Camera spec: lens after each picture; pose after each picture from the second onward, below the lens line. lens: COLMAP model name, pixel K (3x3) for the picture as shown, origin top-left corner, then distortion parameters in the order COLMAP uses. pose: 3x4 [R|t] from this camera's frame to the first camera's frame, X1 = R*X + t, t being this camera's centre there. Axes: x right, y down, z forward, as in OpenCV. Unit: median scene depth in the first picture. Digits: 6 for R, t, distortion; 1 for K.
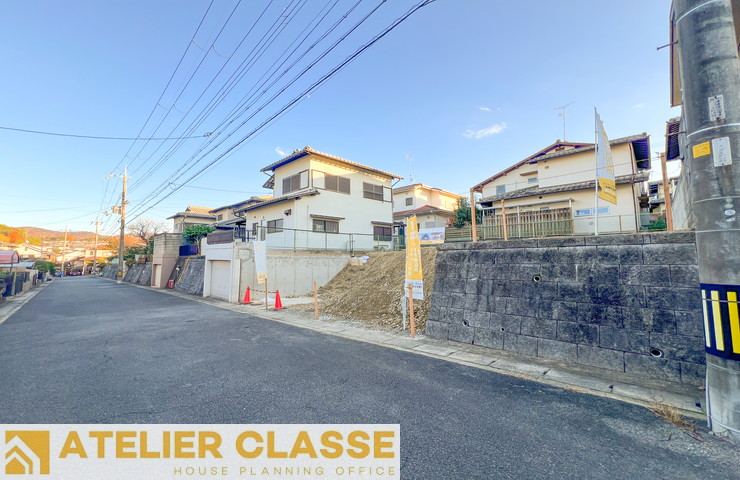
lens RADIAL K [[301.1, 0, 370.3], [0, 301.1, 231.6], [0, 0, 1]] dist [-0.000690, 0.000364]
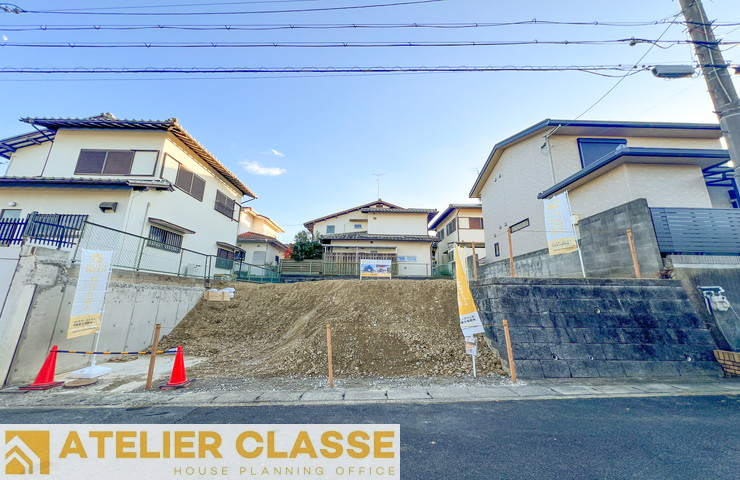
lens RADIAL K [[292.8, 0, 371.7], [0, 292.8, 220.3], [0, 0, 1]] dist [-0.000036, -0.000128]
pose [[0.695320, 0.193765, 0.692088, -0.342599], [-0.080508, 0.977909, -0.192904, 0.033836], [-0.714177, 0.078411, 0.695559, 0.269676]]
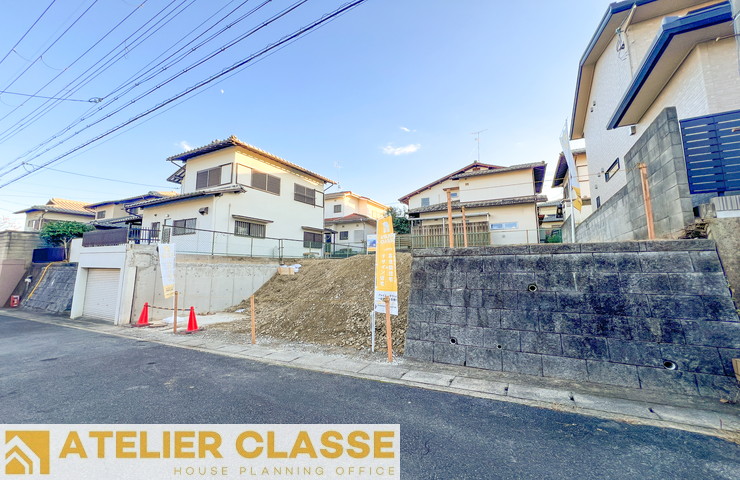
lens RADIAL K [[298.1, 0, 372.6], [0, 298.1, 228.0], [0, 0, 1]] dist [-0.000825, 0.000158]
pose [[0.958901, 0.040363, 0.280856, -0.061185], [-0.028399, 0.998513, -0.046540, 0.009797], [-0.282317, 0.036651, 0.958621, 0.087166]]
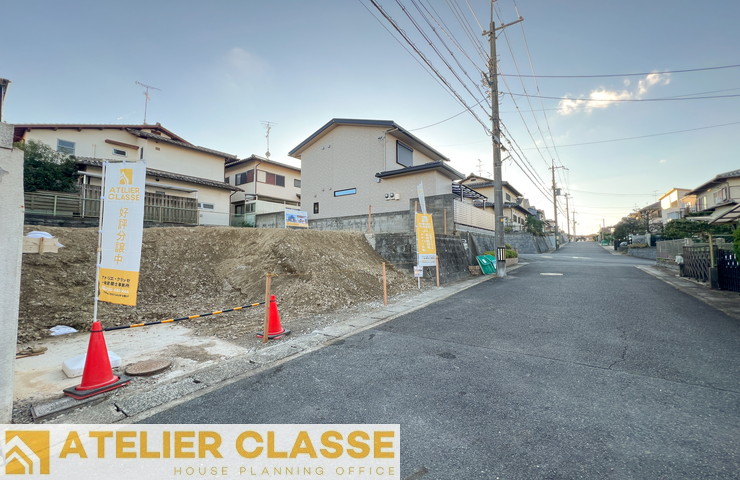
lens RADIAL K [[295.3, 0, 370.0], [0, 295.3, 235.7], [0, 0, 1]] dist [-0.000766, 0.000112]
pose [[-0.154149, 0.053180, 0.986615, -0.576122], [-0.085119, 0.994123, -0.066884, 0.084783], [-0.984374, -0.094290, -0.148717, 0.666293]]
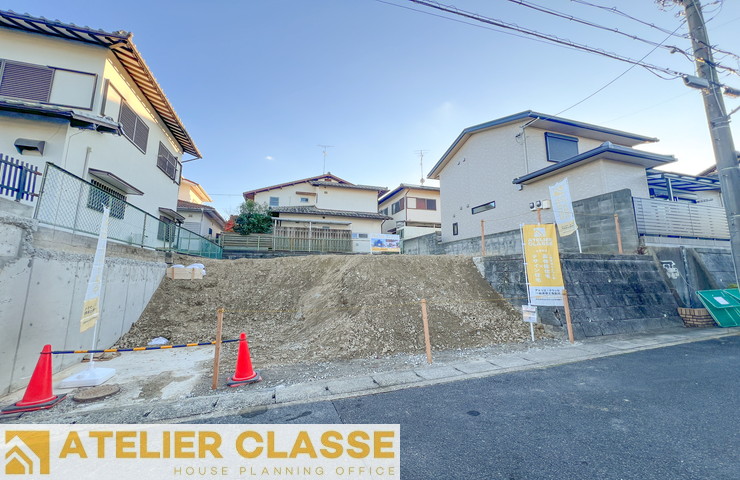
lens RADIAL K [[294.3, 0, 369.9], [0, 294.3, 227.5], [0, 0, 1]] dist [-0.001099, 0.000037]
pose [[0.455797, 0.144753, 0.878235, -0.441915], [-0.083231, 0.989295, -0.119863, 0.057997], [-0.886184, -0.018463, 0.462965, 0.468352]]
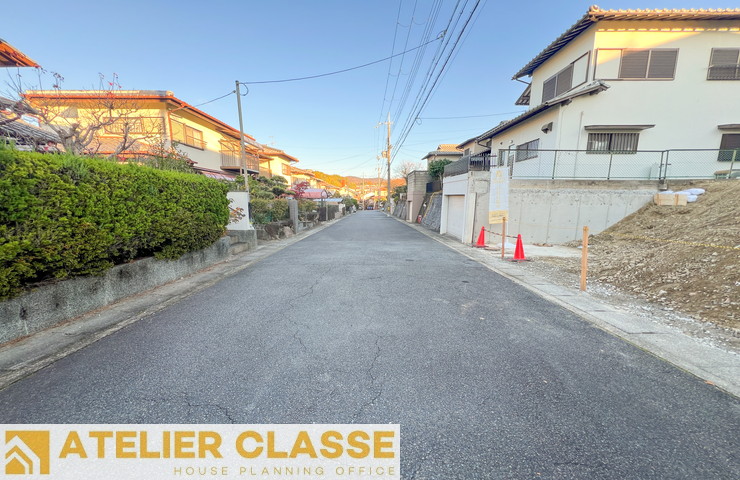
lens RADIAL K [[297.3, 0, 364.3], [0, 297.3, 251.5], [0, 0, 1]] dist [0.000311, -0.000129]
pose [[0.692336, 0.132748, -0.709260, -0.039391], [0.057728, 0.969592, 0.237822, 0.030771], [0.719263, -0.205597, 0.663620, 0.180434]]
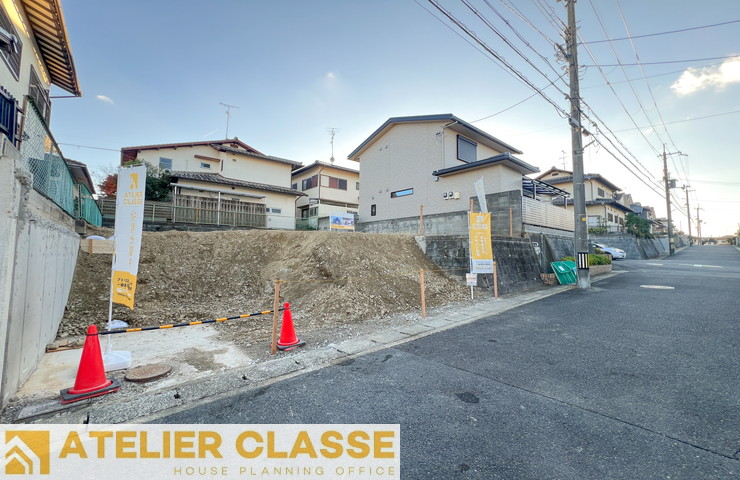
lens RADIAL K [[295.3, 0, 370.0], [0, 295.3, 235.7], [0, 0, 1]] dist [-0.000766, 0.000112]
pose [[0.080603, 0.060555, 0.994905, -0.533794], [-0.097464, 0.993848, -0.052594, 0.075998], [-0.991970, -0.092728, 0.086009, 0.610259]]
